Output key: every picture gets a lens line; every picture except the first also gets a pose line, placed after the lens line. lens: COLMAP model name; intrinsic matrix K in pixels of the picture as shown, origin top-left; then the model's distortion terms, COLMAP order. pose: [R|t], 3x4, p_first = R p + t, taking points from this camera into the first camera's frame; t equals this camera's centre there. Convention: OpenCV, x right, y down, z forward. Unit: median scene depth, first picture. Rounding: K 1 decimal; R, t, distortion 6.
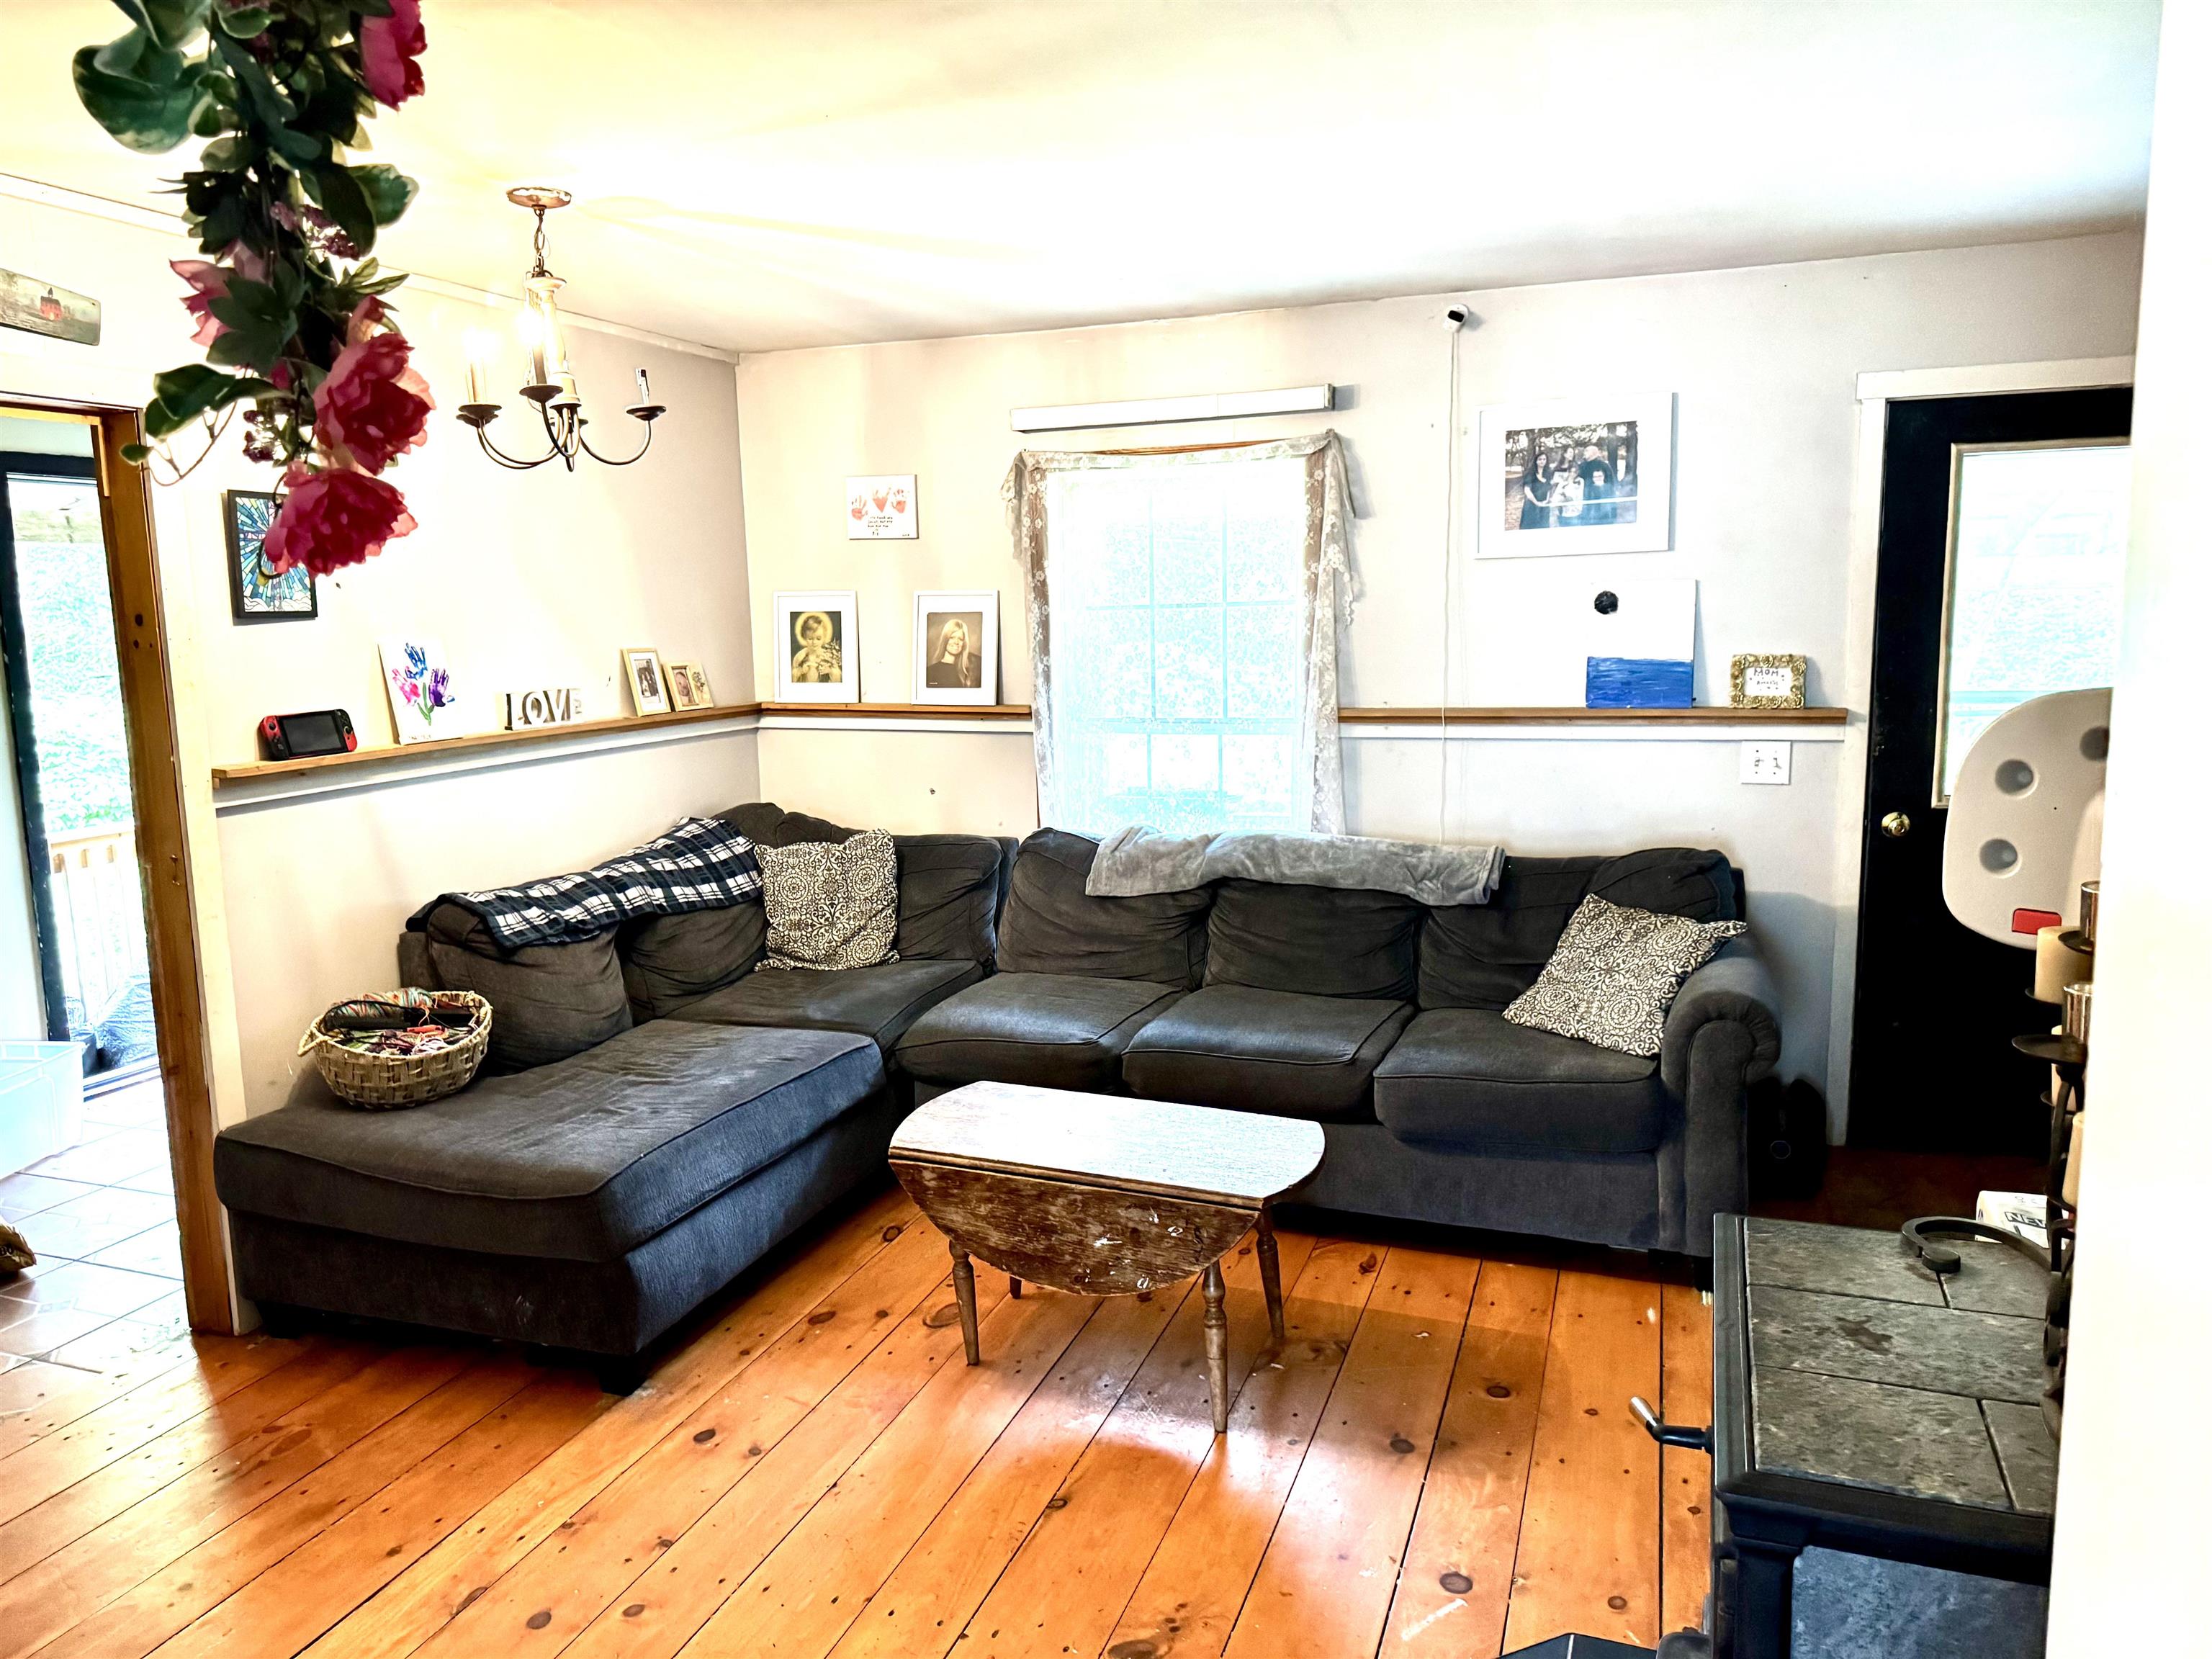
lens RADIAL K [[1513.8, 0, 1106.0], [0, 1513.8, 829.5], [0, 0, 1]] dist [0.116354, -0.282974]
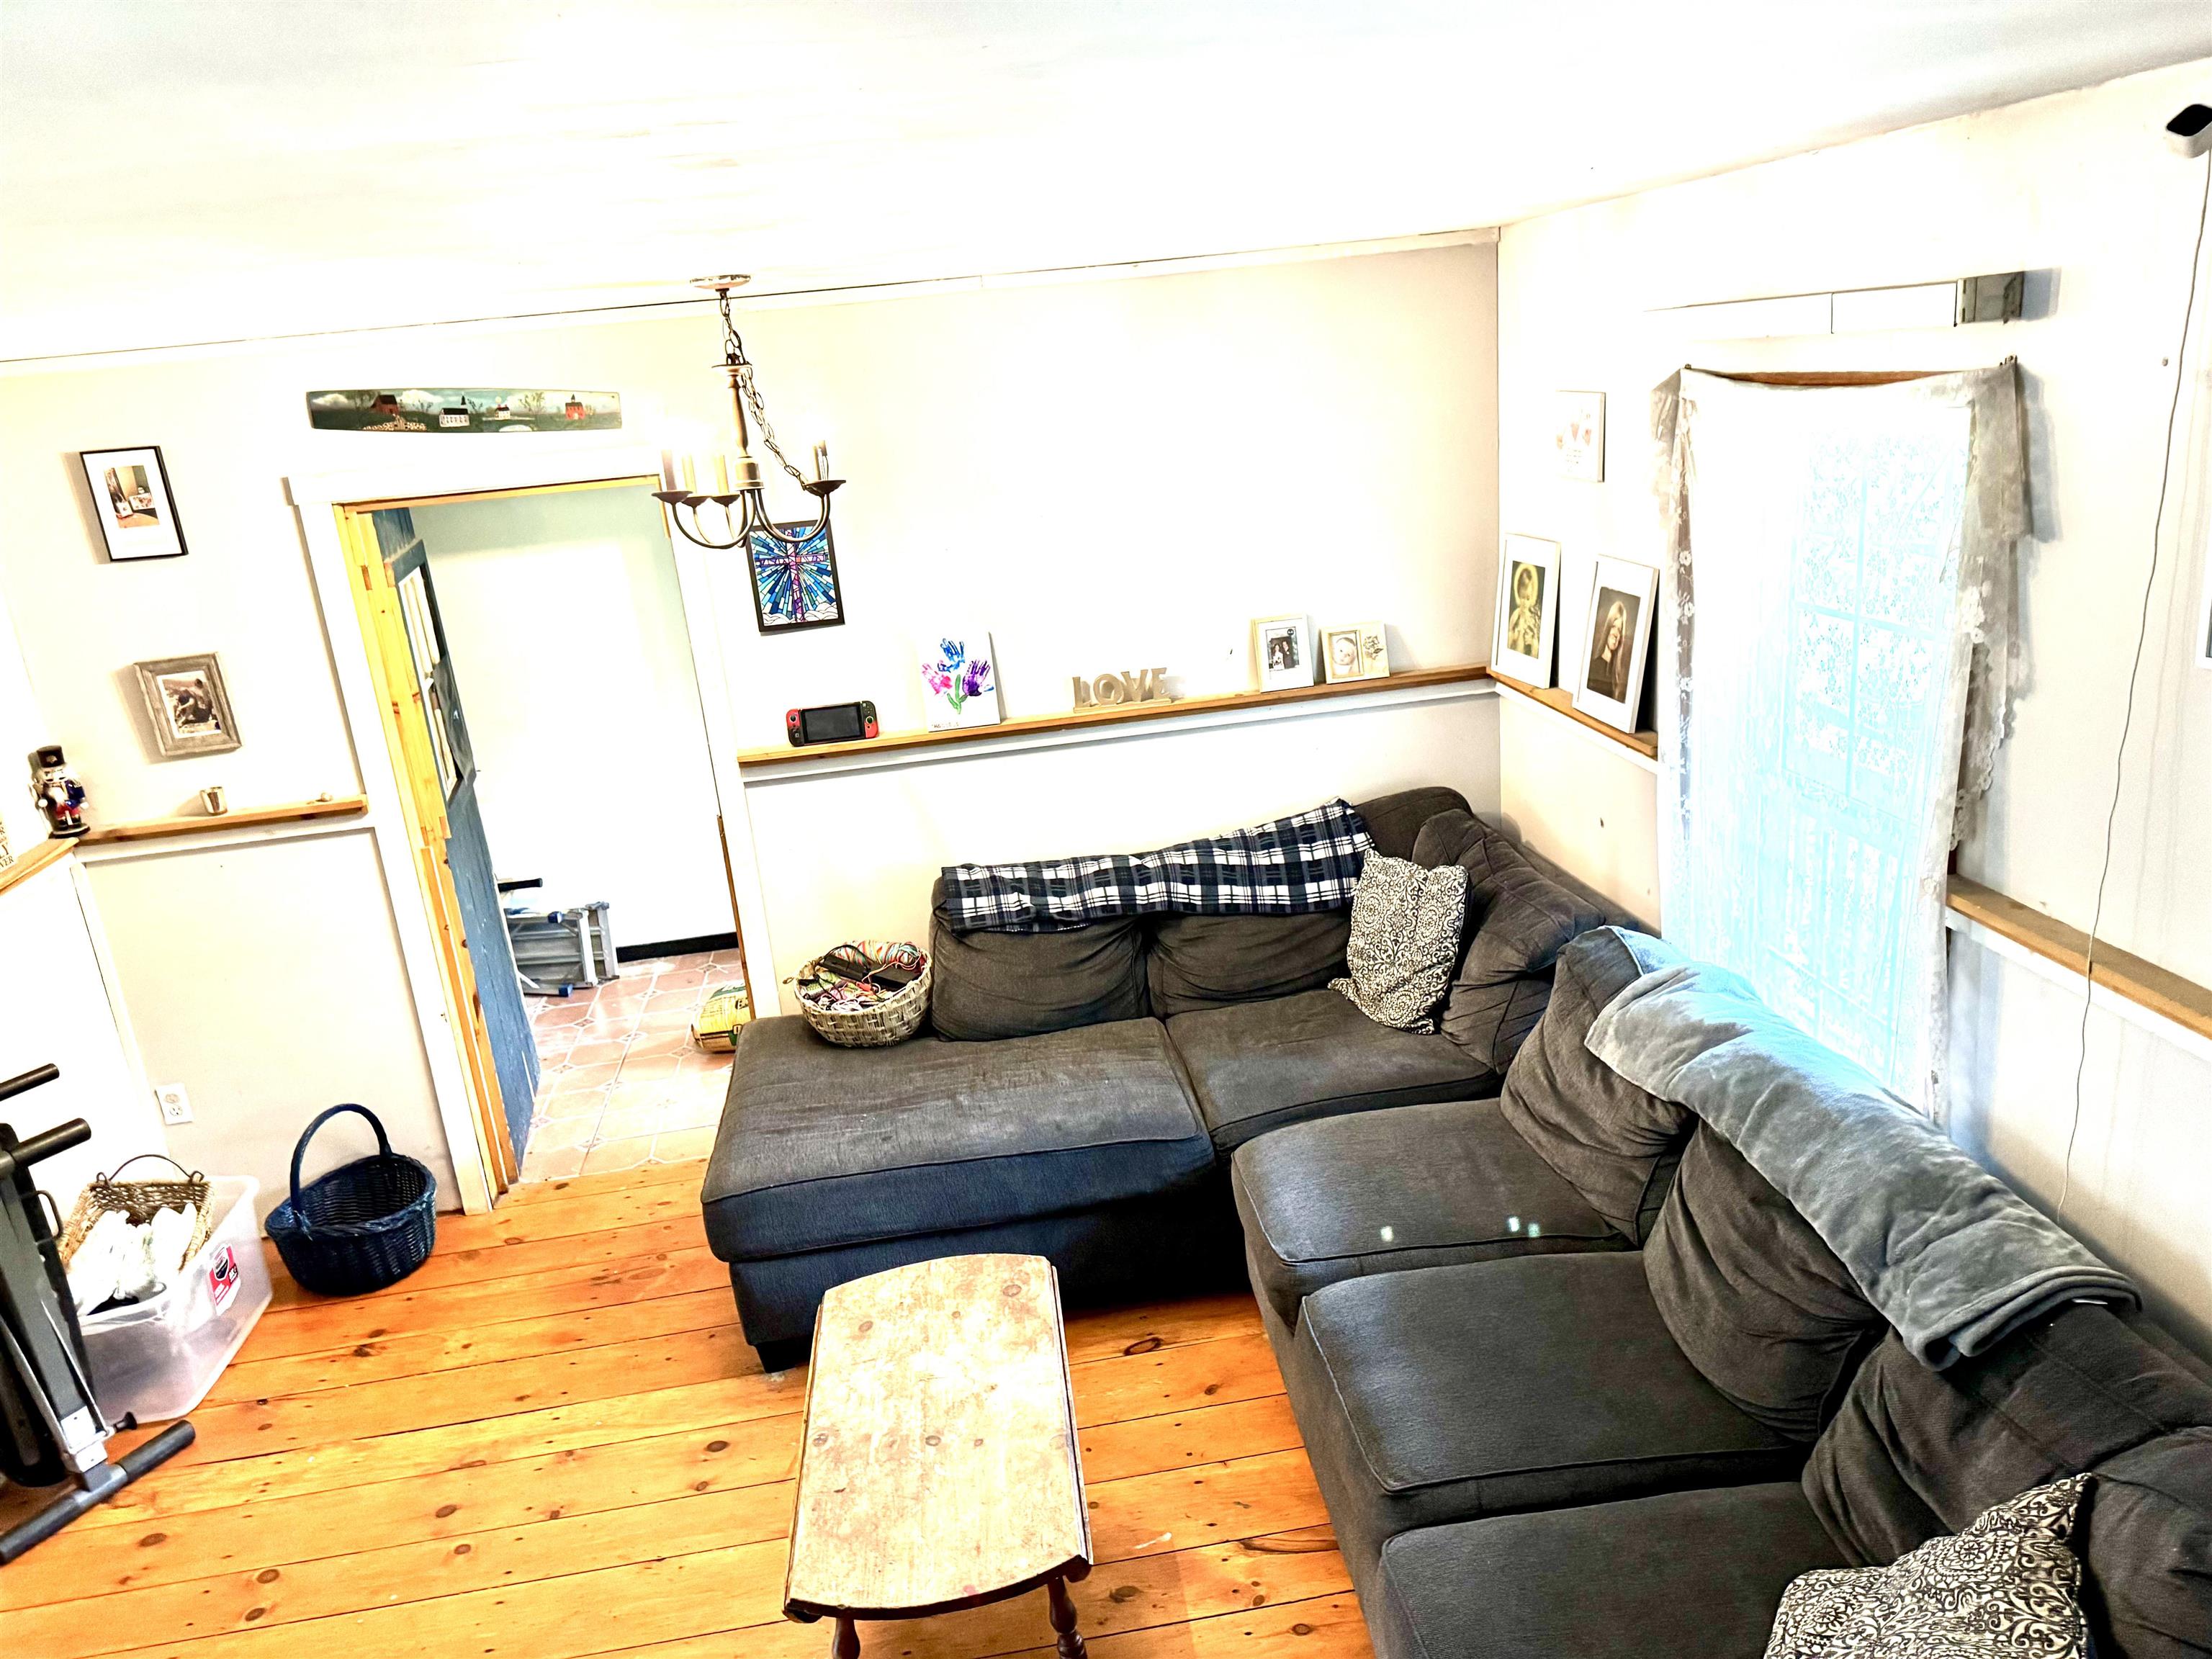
lens RADIAL K [[1513.8, 0, 1106.0], [0, 1513.8, 829.5], [0, 0, 1]] dist [0.116354, -0.282974]
pose [[0.459535, 0.237349, -0.855858, 0.490357], [-0.049680, 0.968992, 0.242048, -0.224033], [0.886769, -0.068710, 0.457077, 0.513009]]
